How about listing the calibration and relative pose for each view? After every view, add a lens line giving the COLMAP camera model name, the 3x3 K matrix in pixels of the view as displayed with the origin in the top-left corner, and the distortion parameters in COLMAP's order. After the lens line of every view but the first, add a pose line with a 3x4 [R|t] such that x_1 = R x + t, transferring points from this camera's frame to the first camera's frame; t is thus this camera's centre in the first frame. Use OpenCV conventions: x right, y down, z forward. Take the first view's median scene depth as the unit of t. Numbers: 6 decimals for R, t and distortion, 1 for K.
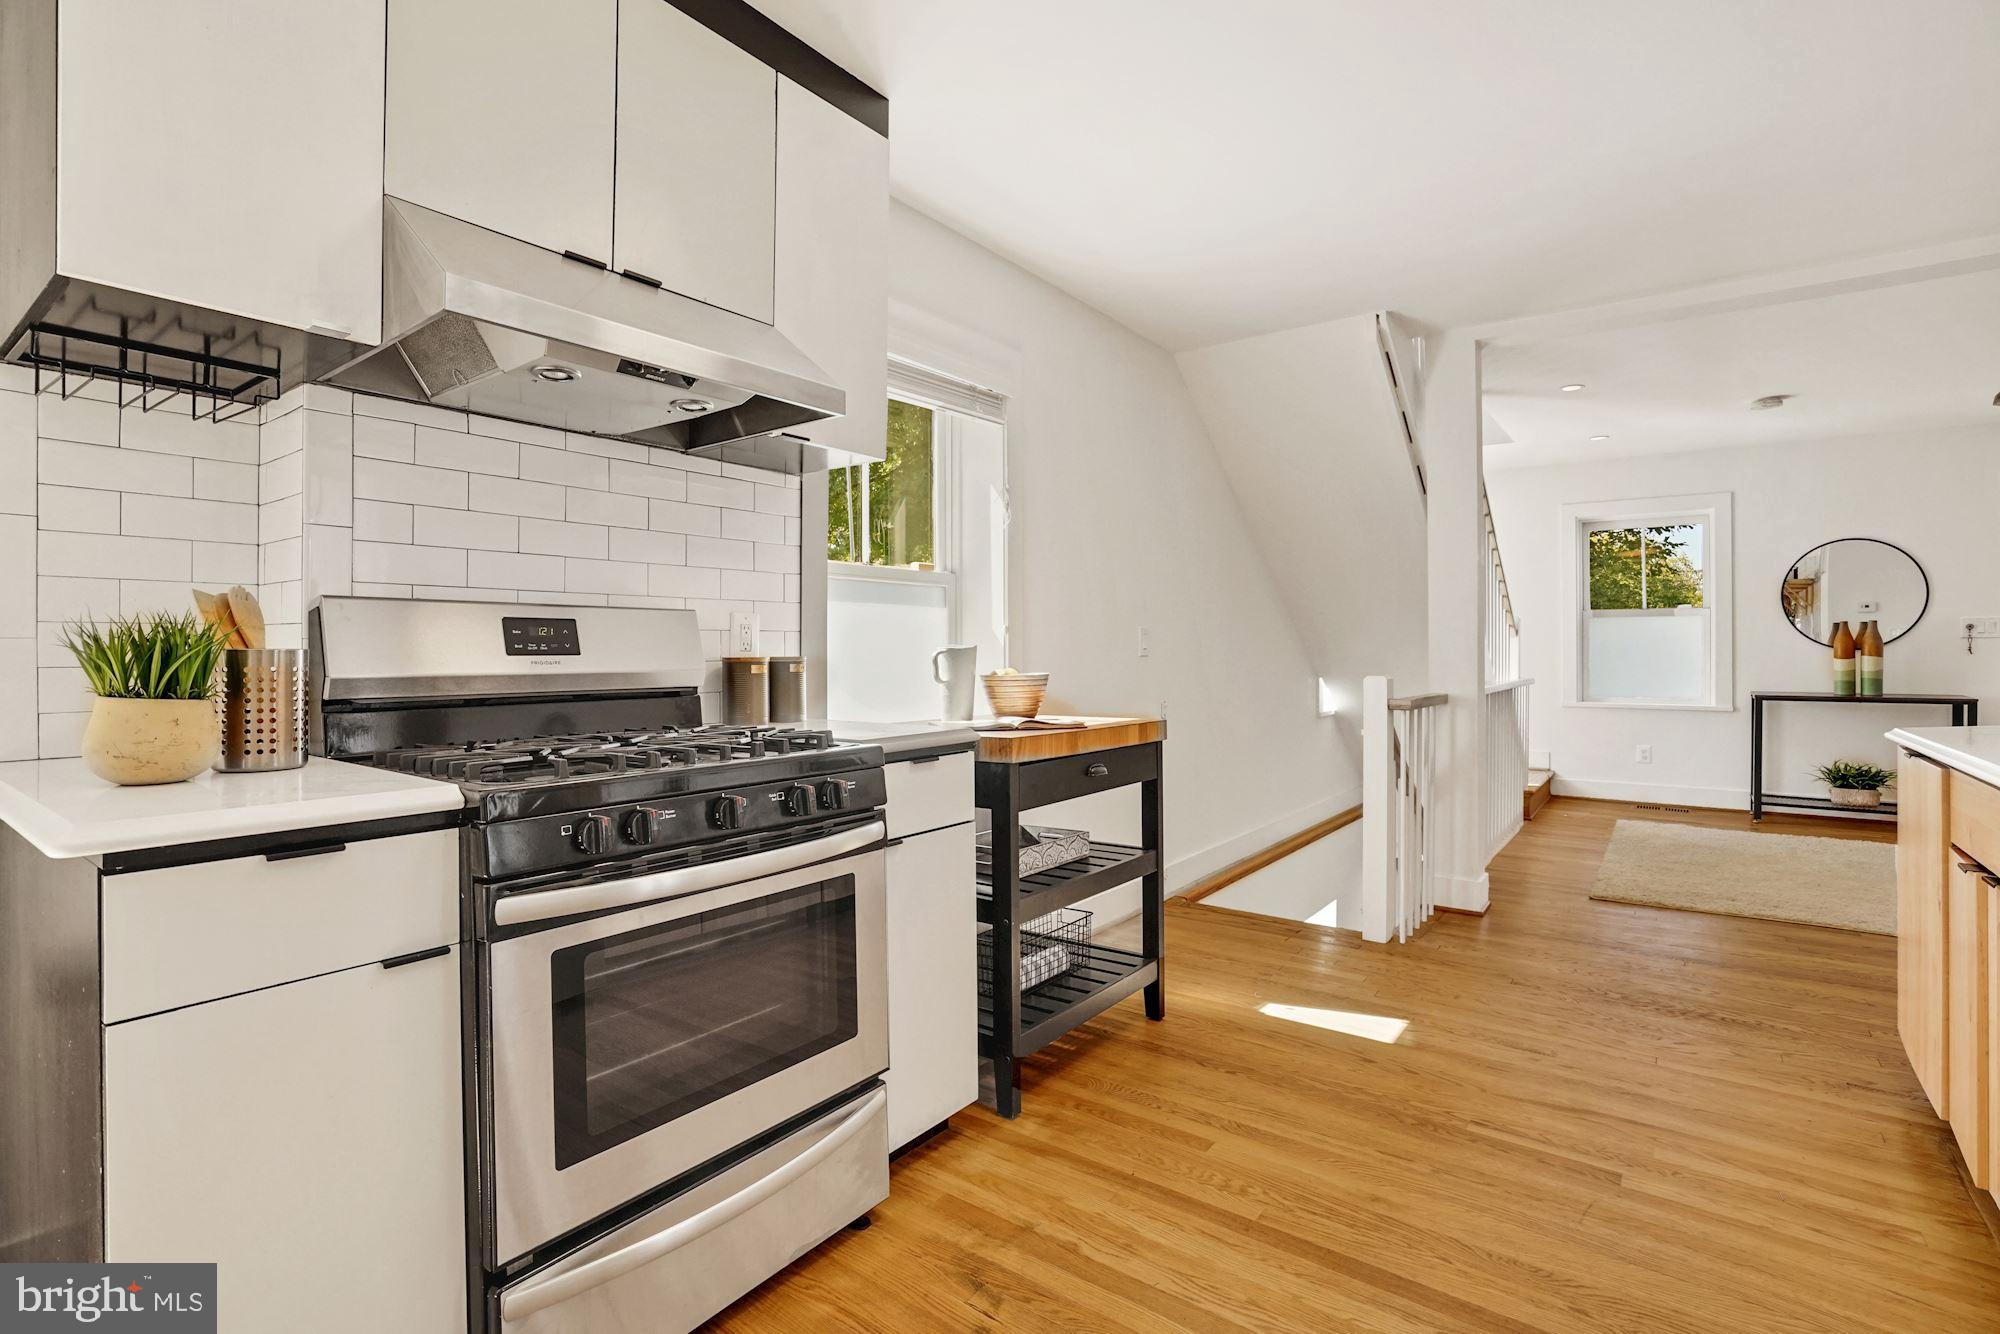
lens RADIAL K [[928.3, 0, 993.1], [0, 928.3, 654.5], [0, 0, 1]] dist [-0.064865, 0.021682]
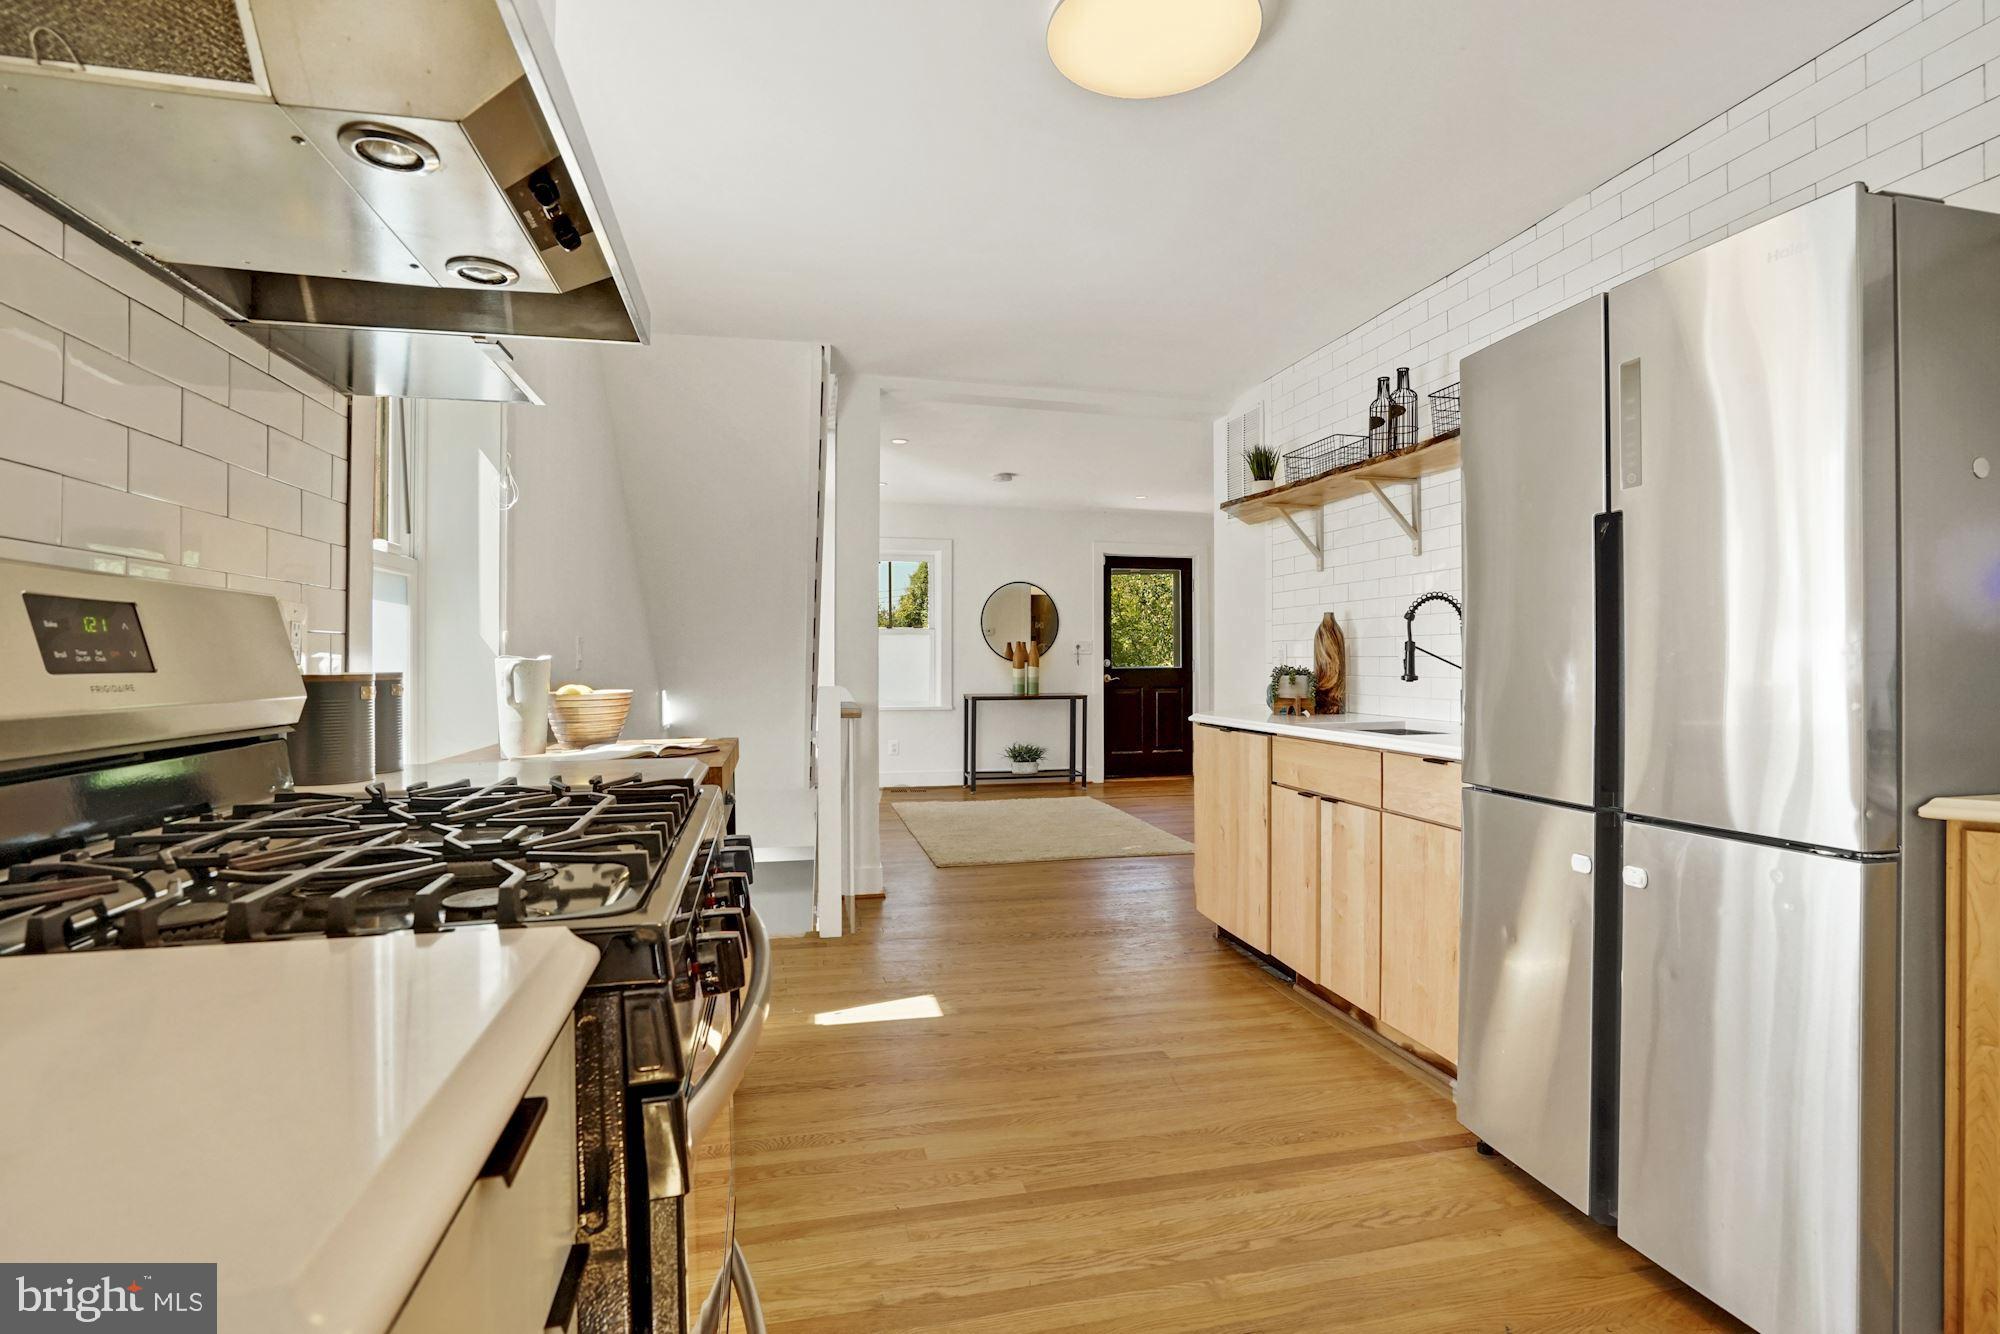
lens RADIAL K [[929.2, 0, 1000.0], [0, 929.2, 667.0], [0, 0, 1]] dist [-0.041269, 0.000739]
pose [[0.636275, -0.004160, 0.771451, -0.449084], [0.004491, 0.999988, 0.001688, -0.001094], [-0.771450, 0.002391, 0.636286, 0.259323]]
